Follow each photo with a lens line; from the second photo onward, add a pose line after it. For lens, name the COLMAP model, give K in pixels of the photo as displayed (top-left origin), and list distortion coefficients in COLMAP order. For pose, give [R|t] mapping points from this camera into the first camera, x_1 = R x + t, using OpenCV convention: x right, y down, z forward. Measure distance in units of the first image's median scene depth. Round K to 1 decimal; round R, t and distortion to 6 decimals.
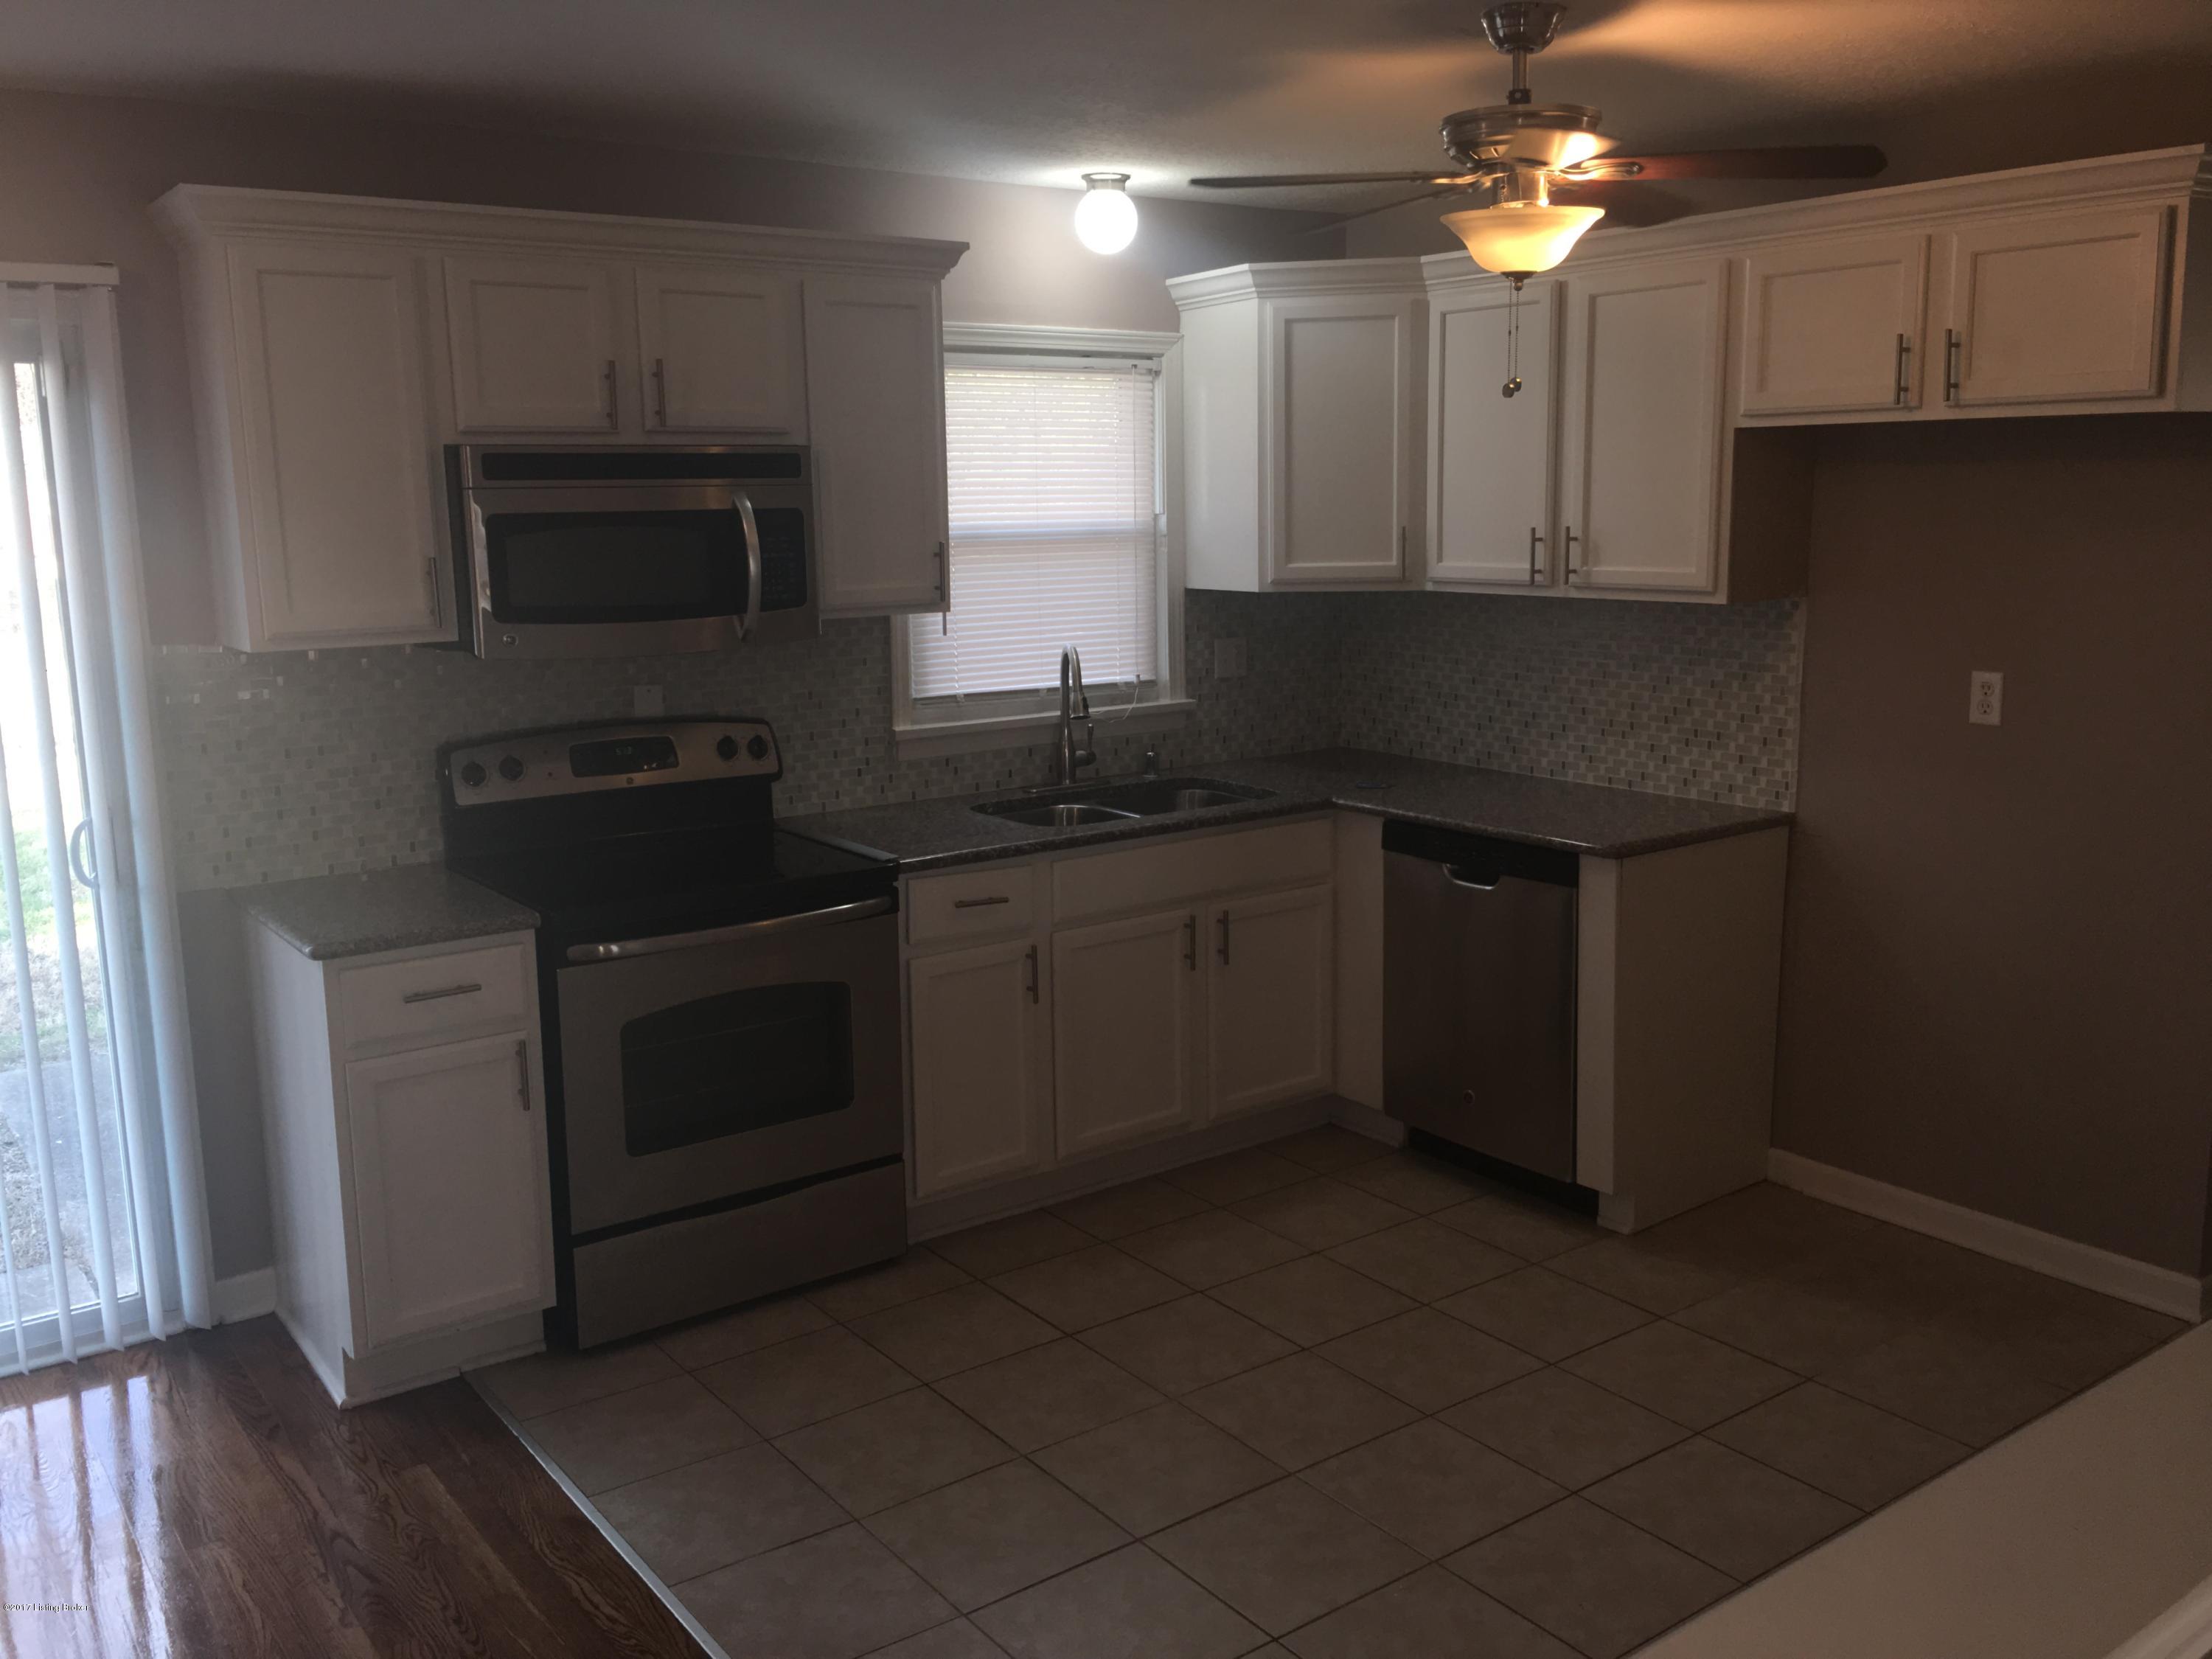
lens RADIAL K [[1890.4, 0, 1106.0], [0, 1890.4, 829.5], [0, 0, 1]] dist [0.058883, -0.108468]
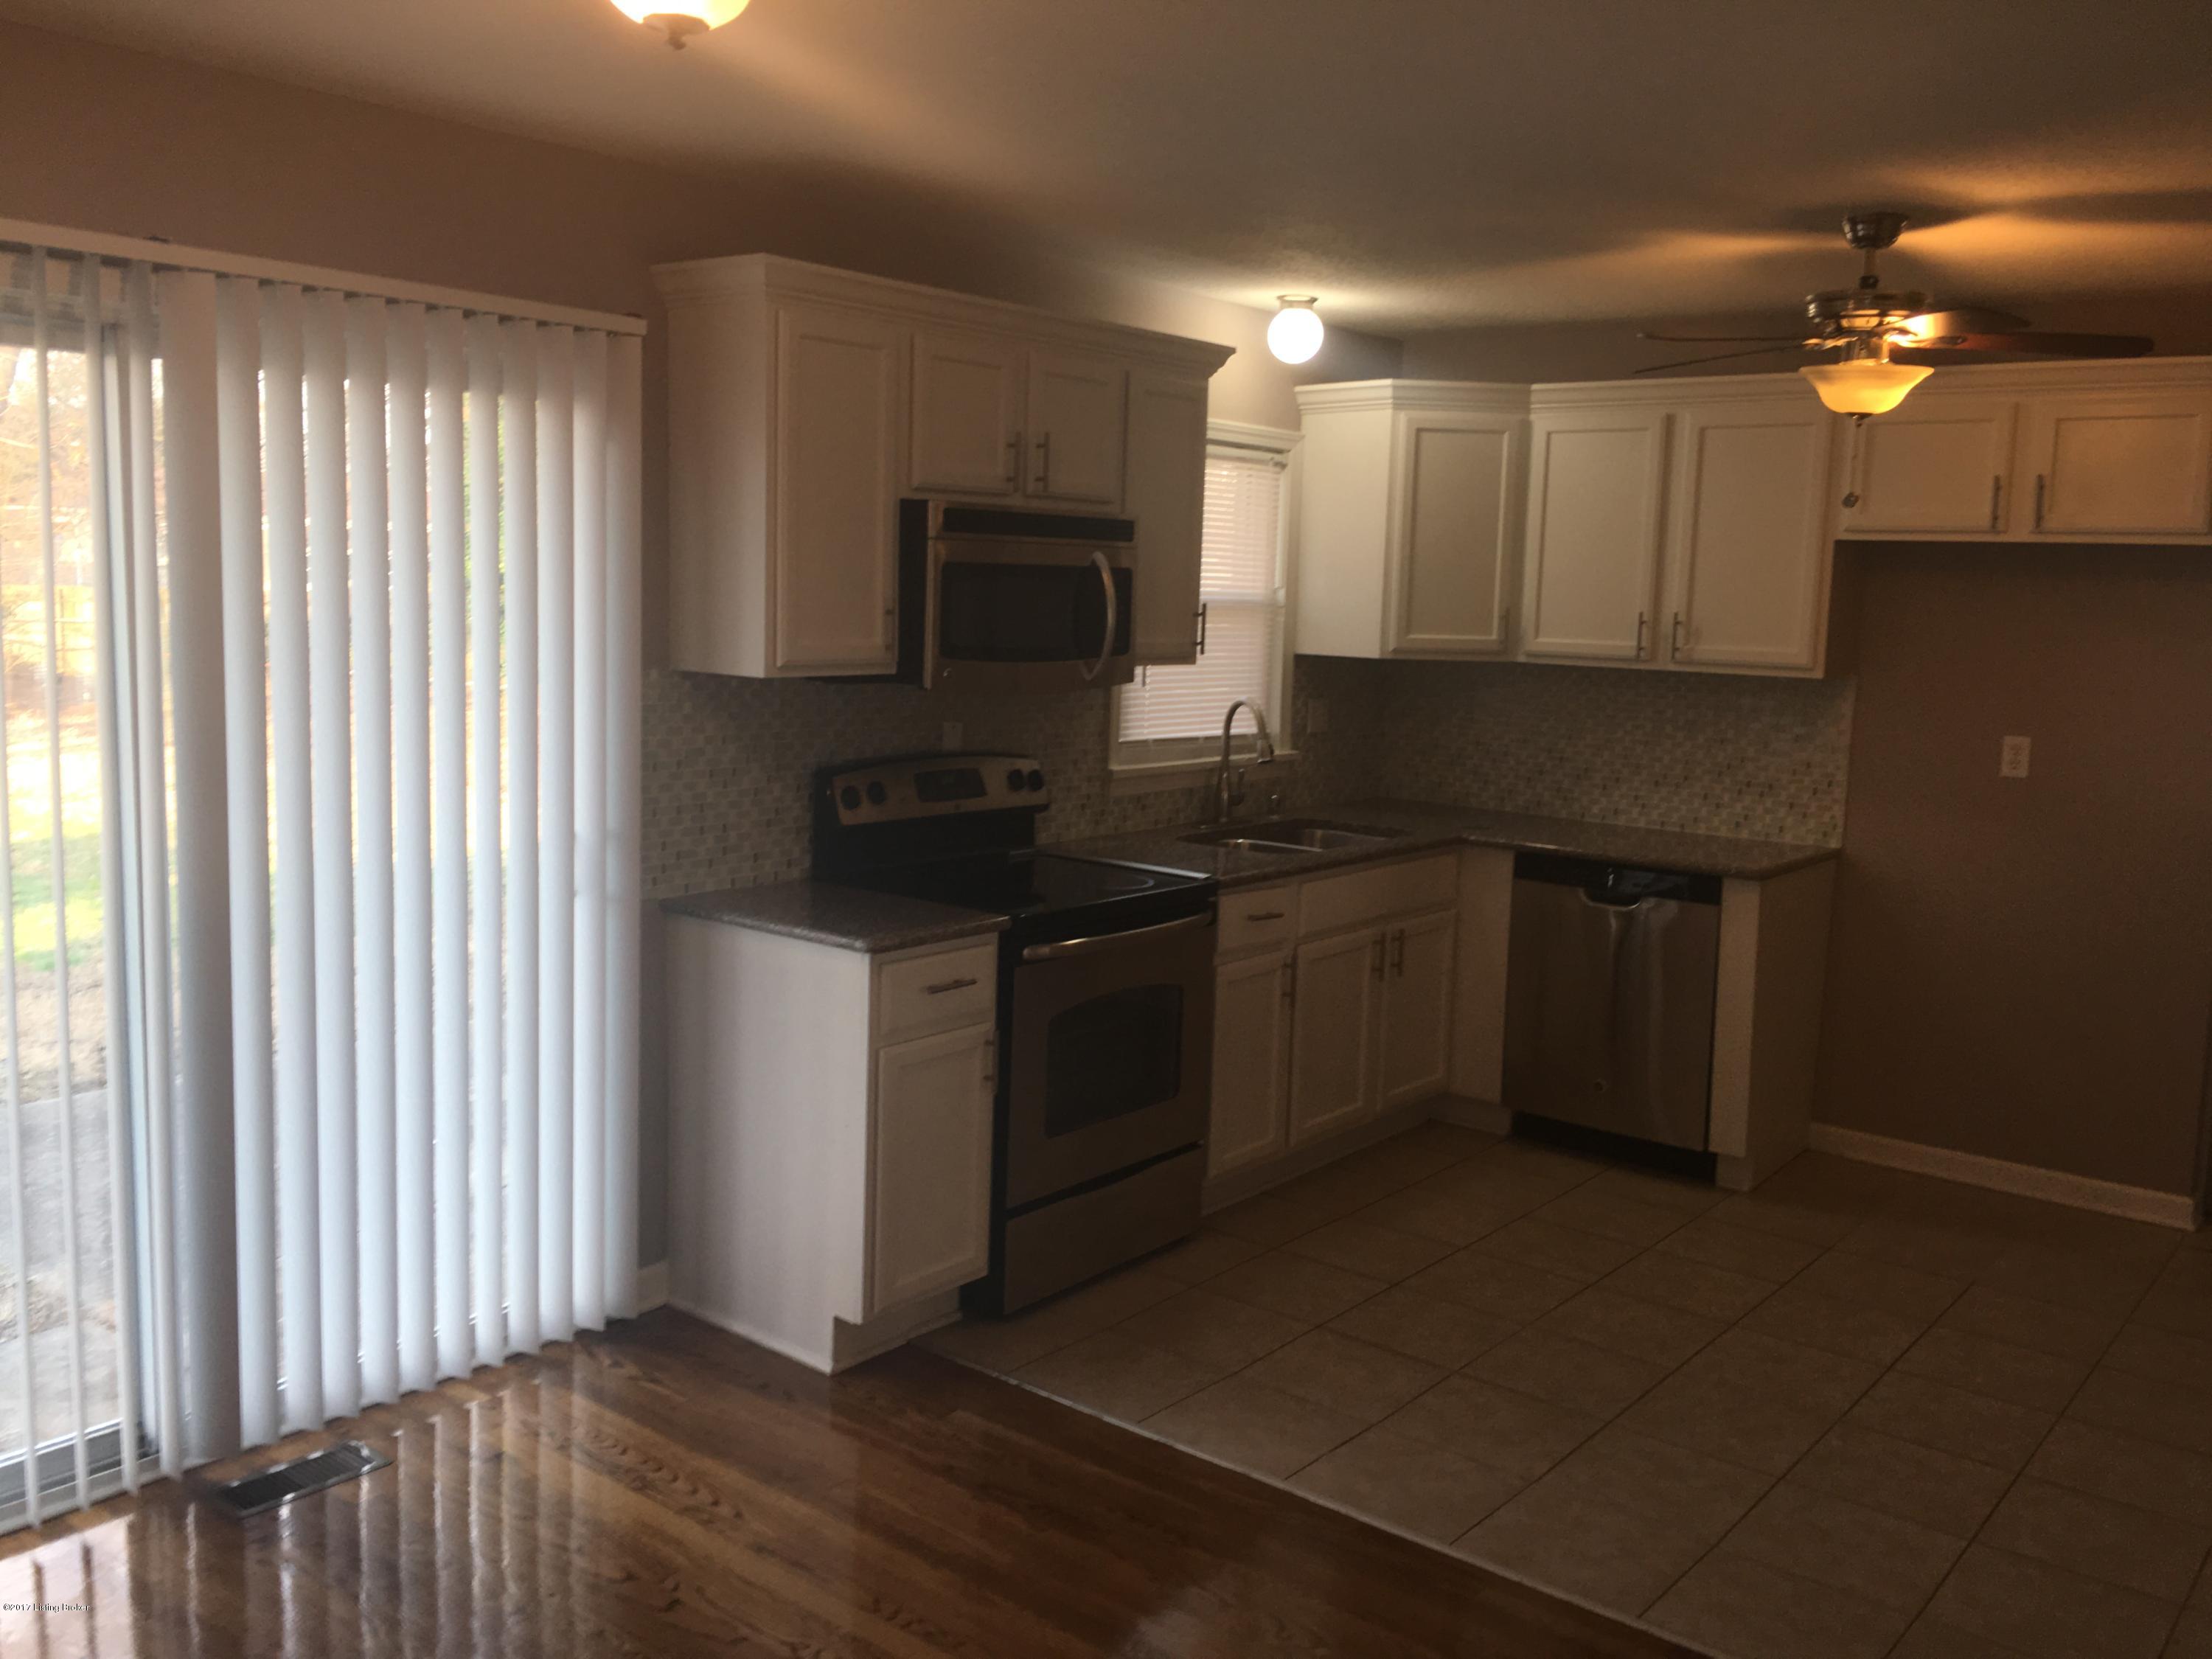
lens RADIAL K [[1863.5, 0, 1106.0], [0, 1863.5, 829.5], [0, 0, 1]] dist [0.006490, -0.004278]
pose [[0.968121, 0.010955, 0.250243, -0.406938], [-0.000268, 0.999088, -0.042700, 0.031081], [-0.250482, 0.041272, 0.967241, -0.062632]]
